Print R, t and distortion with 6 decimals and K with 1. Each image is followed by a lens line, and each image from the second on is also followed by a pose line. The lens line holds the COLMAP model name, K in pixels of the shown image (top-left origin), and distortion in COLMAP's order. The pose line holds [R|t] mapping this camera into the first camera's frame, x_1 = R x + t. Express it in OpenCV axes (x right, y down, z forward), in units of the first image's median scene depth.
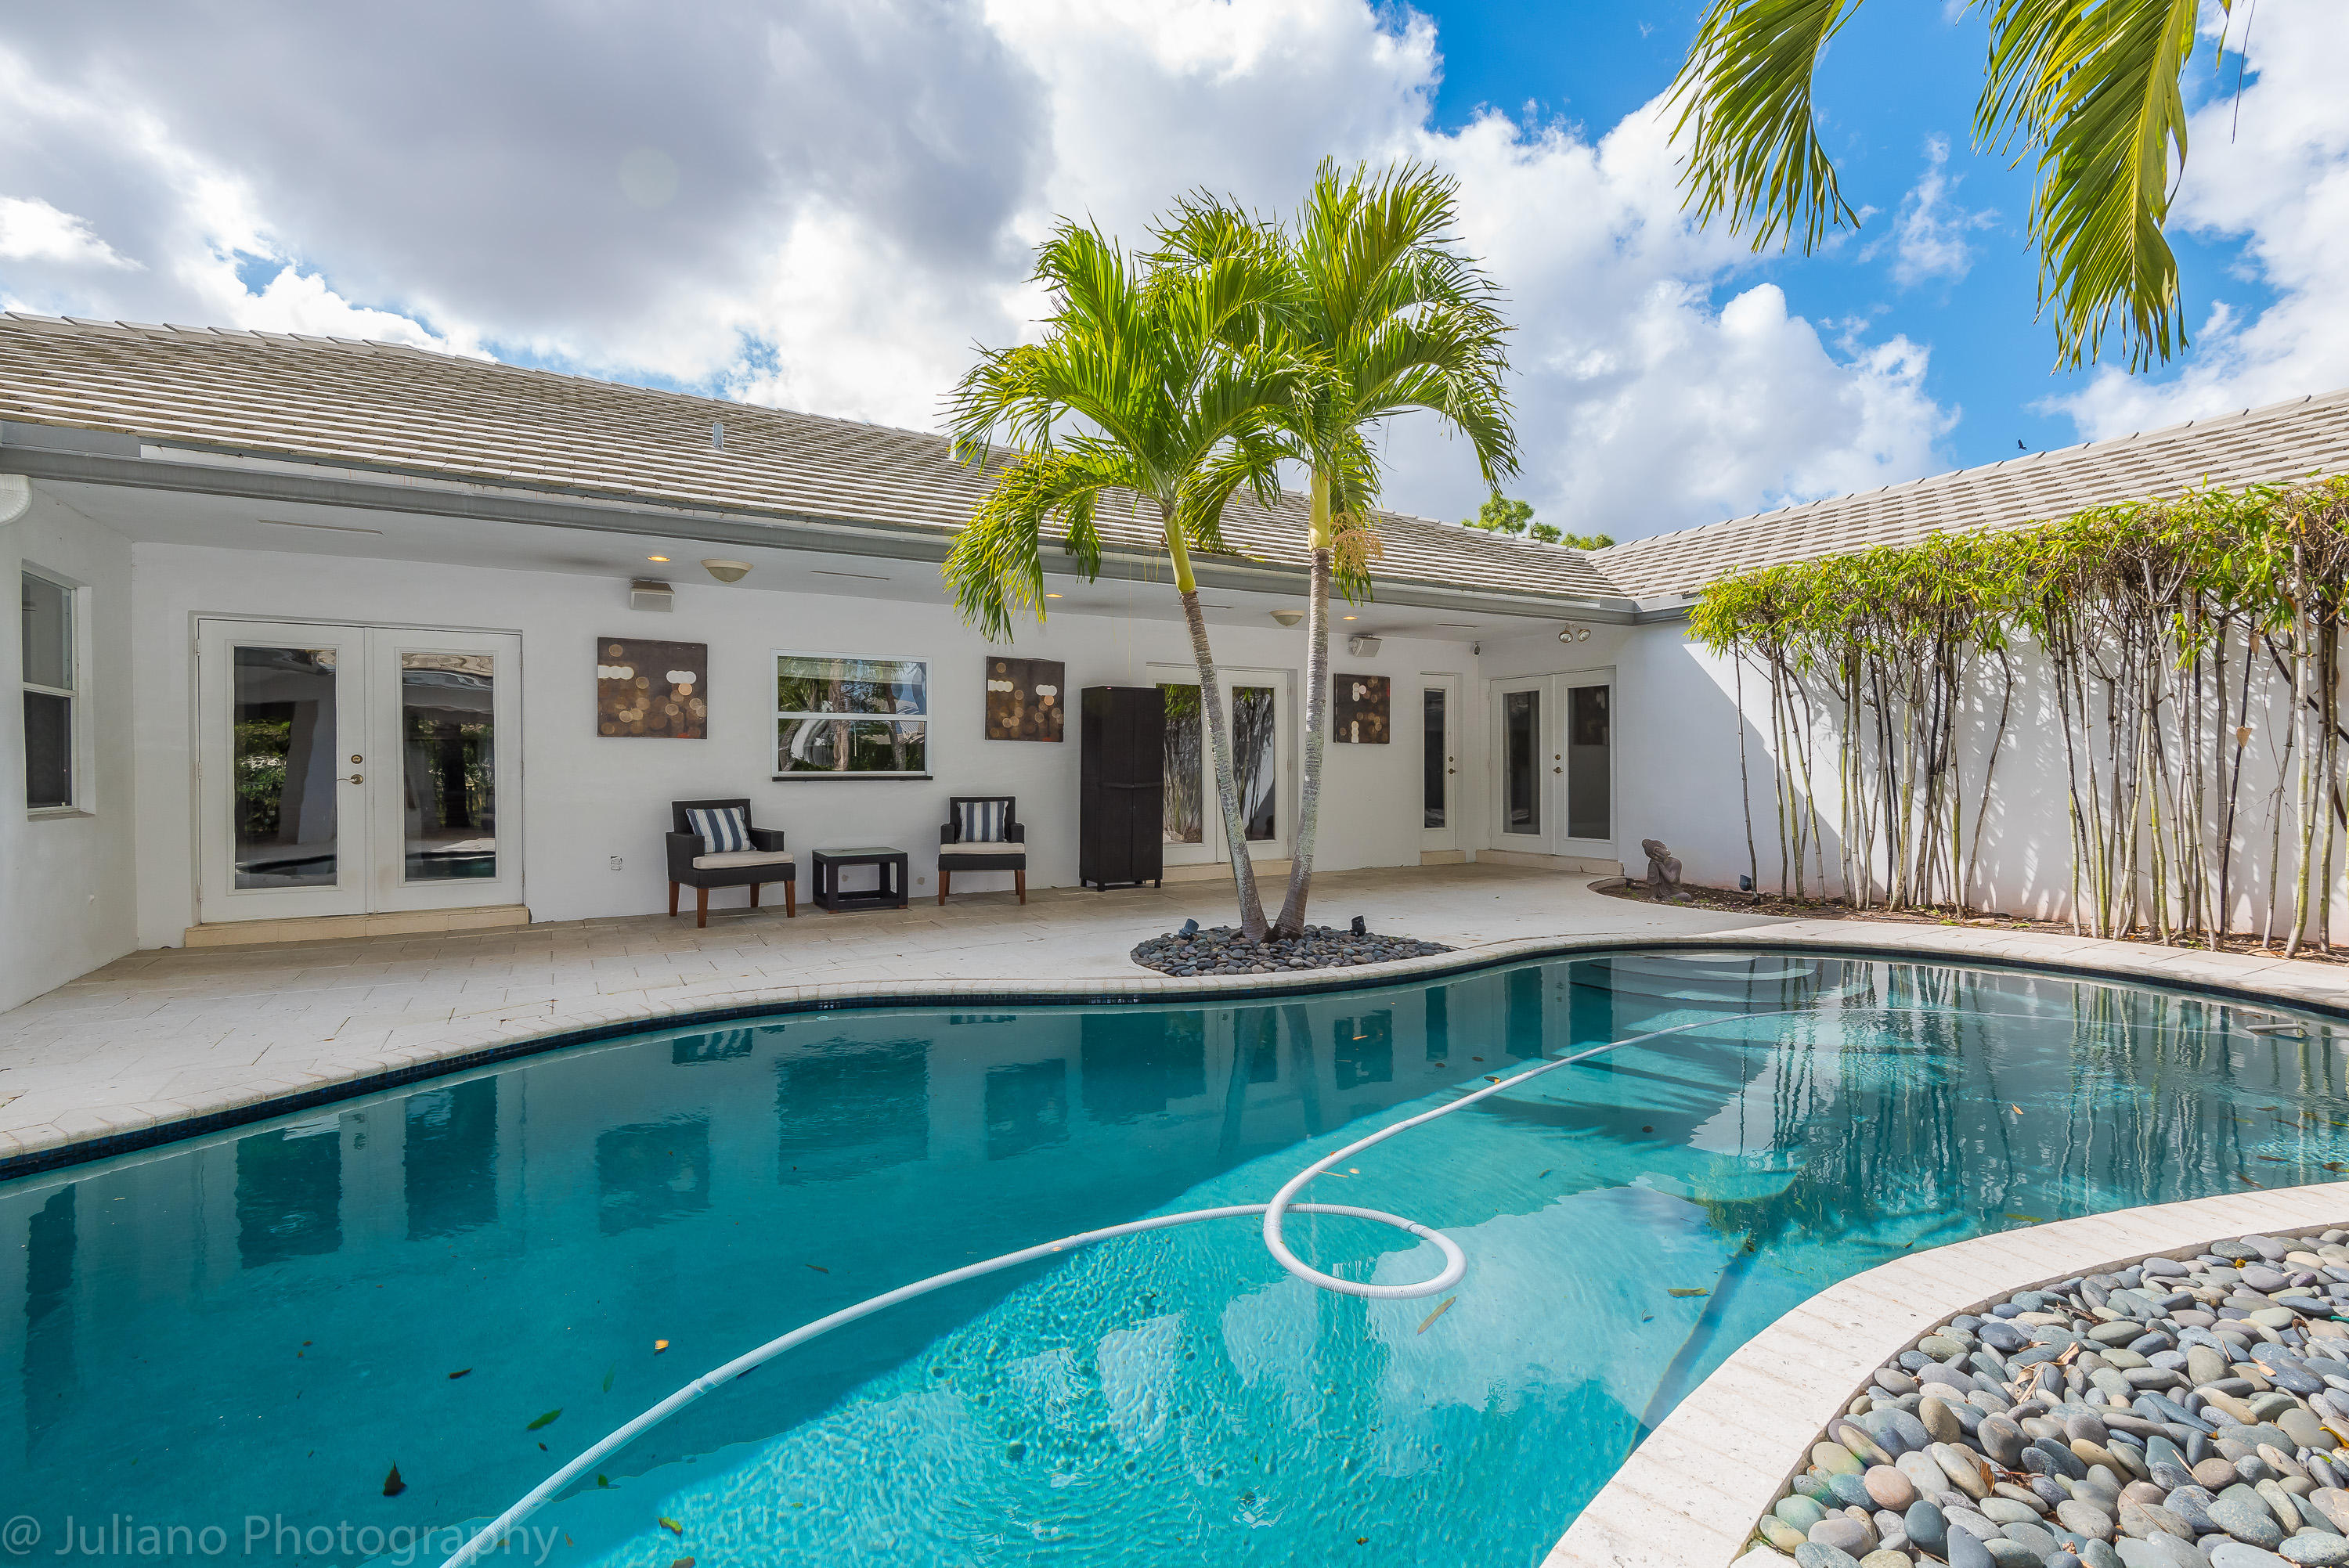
lens RADIAL K [[989.9, 0, 1174.5], [0, 989.9, 784.0], [0, 0, 1]] dist [-0.000339, -0.000045]
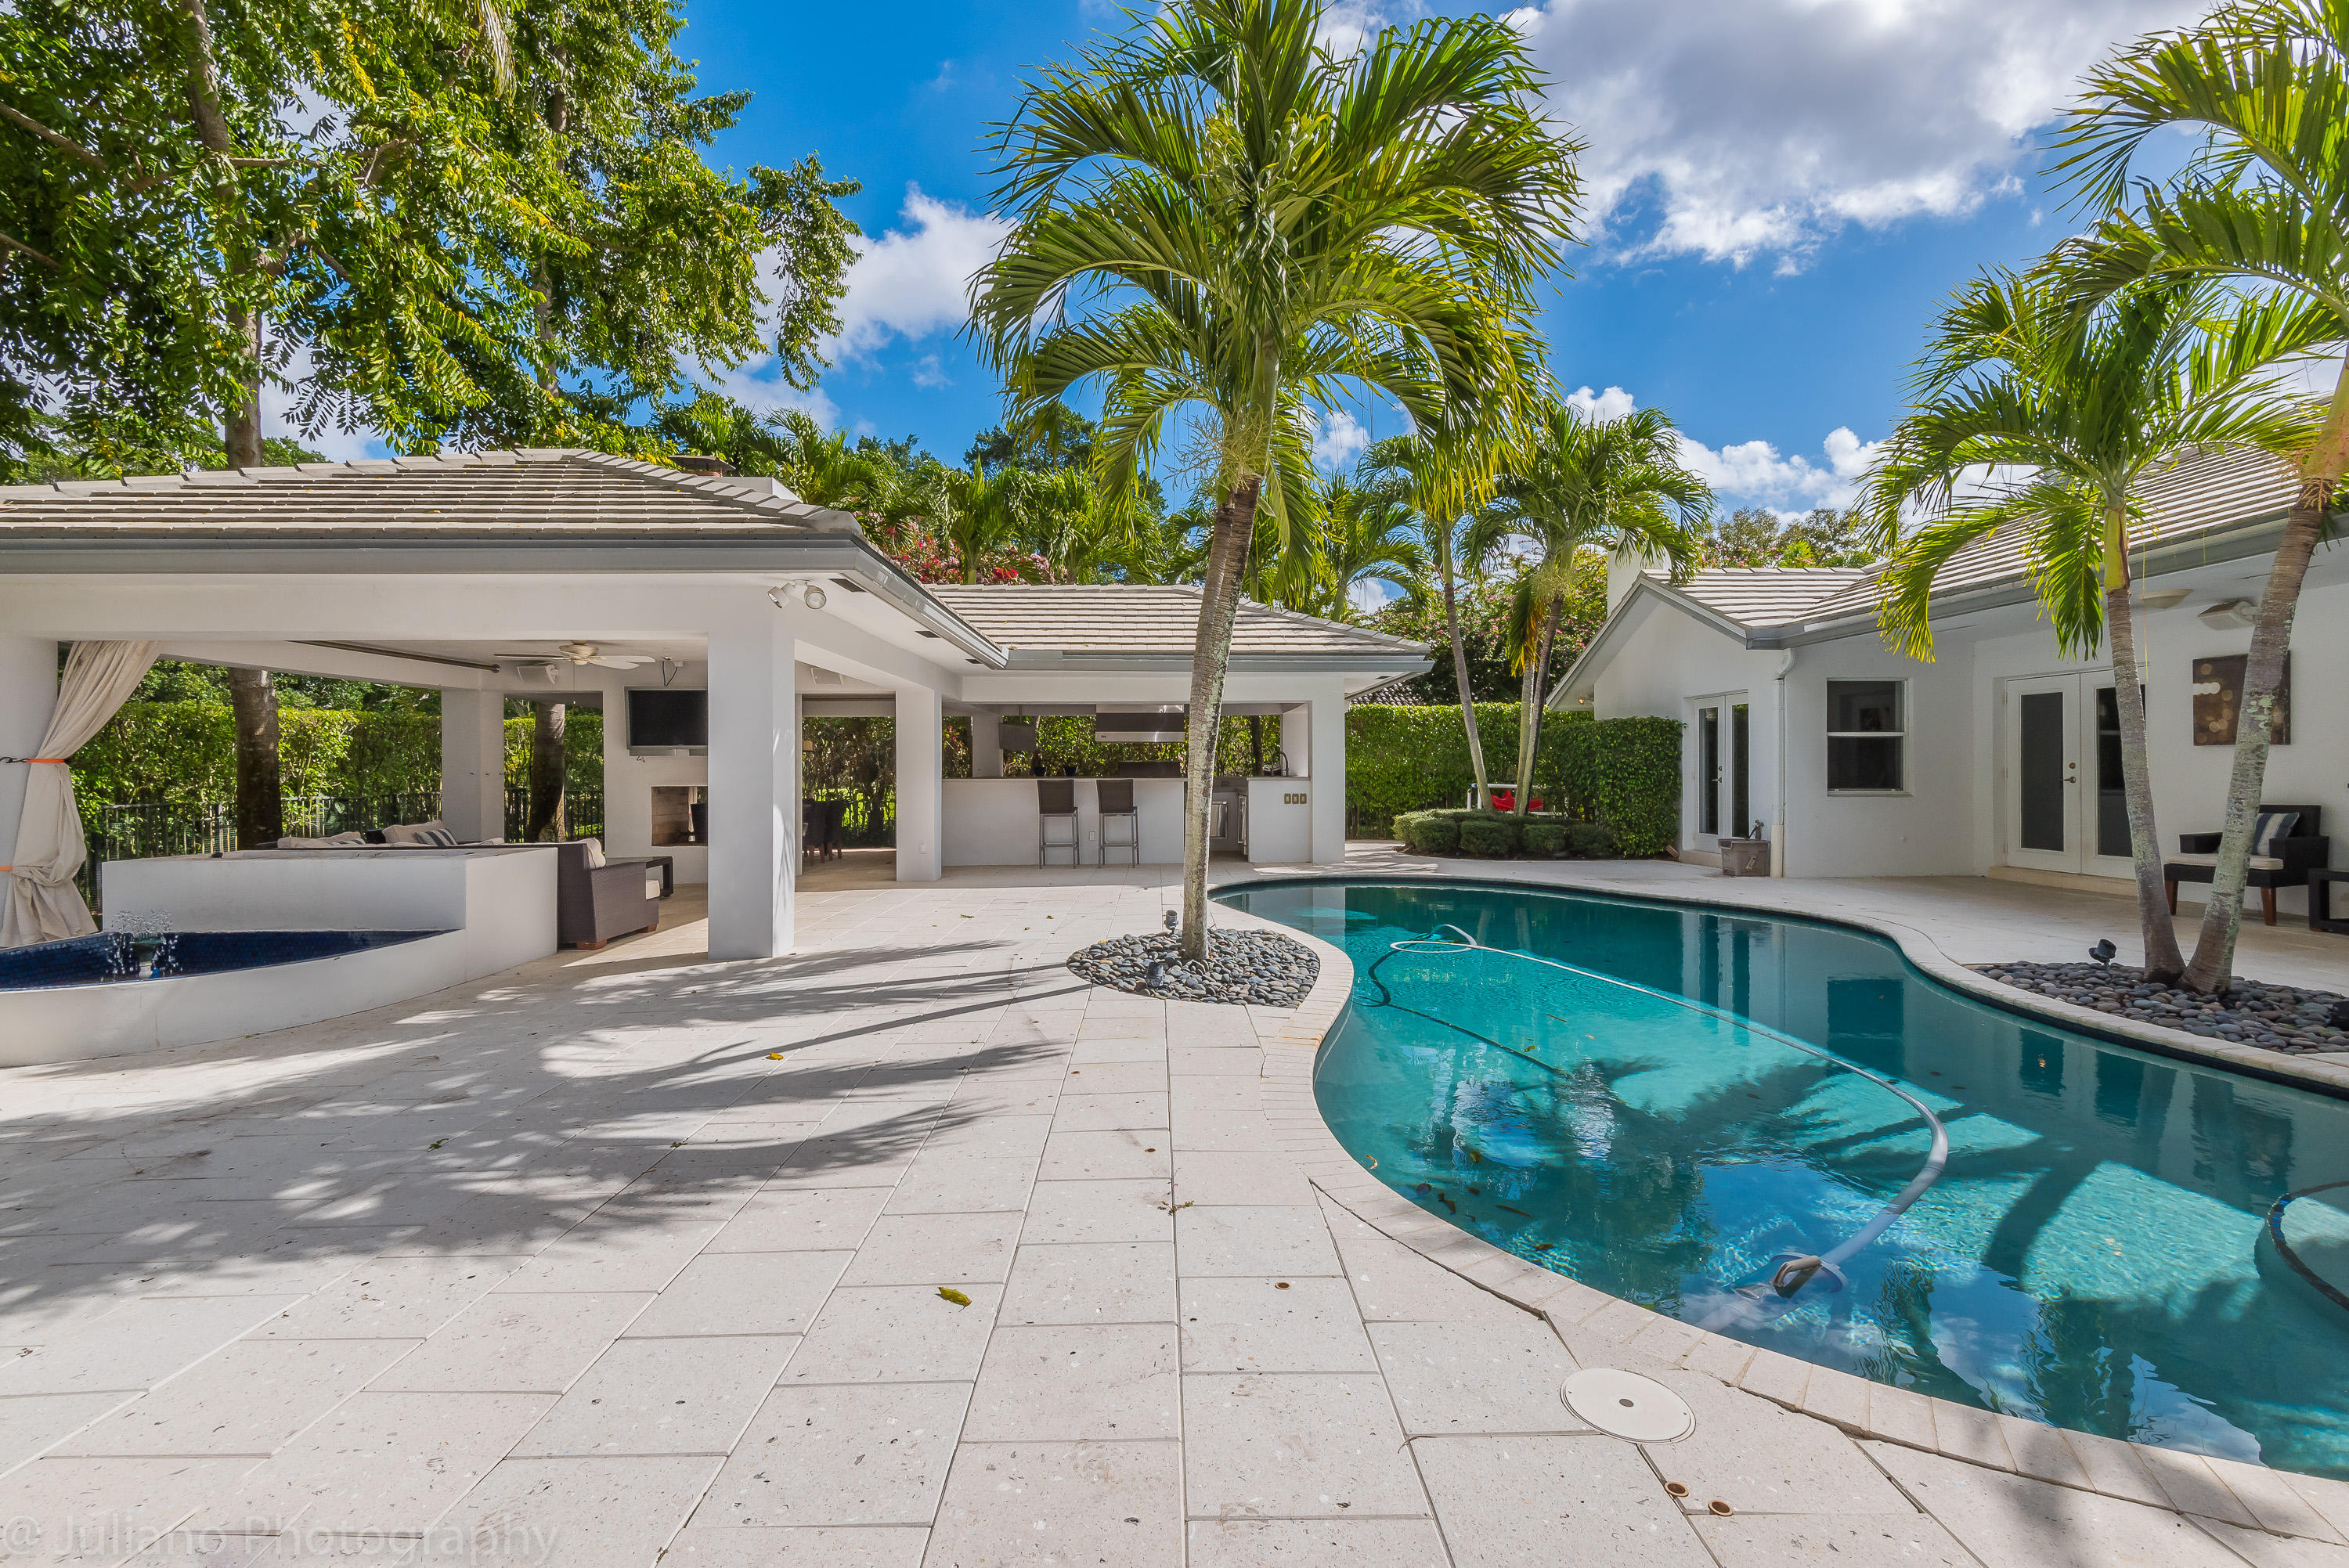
lens RADIAL K [[1073.1, 0, 1165.2], [0, 1073.1, 775.9], [0, 0, 1]] dist [0.000231, 0.000080]
pose [[-0.413264, 0.007378, -0.910582, 1.114566], [-0.013443, 0.999809, 0.014202, -0.014954], [0.910512, 0.018110, -0.413085, 0.451379]]
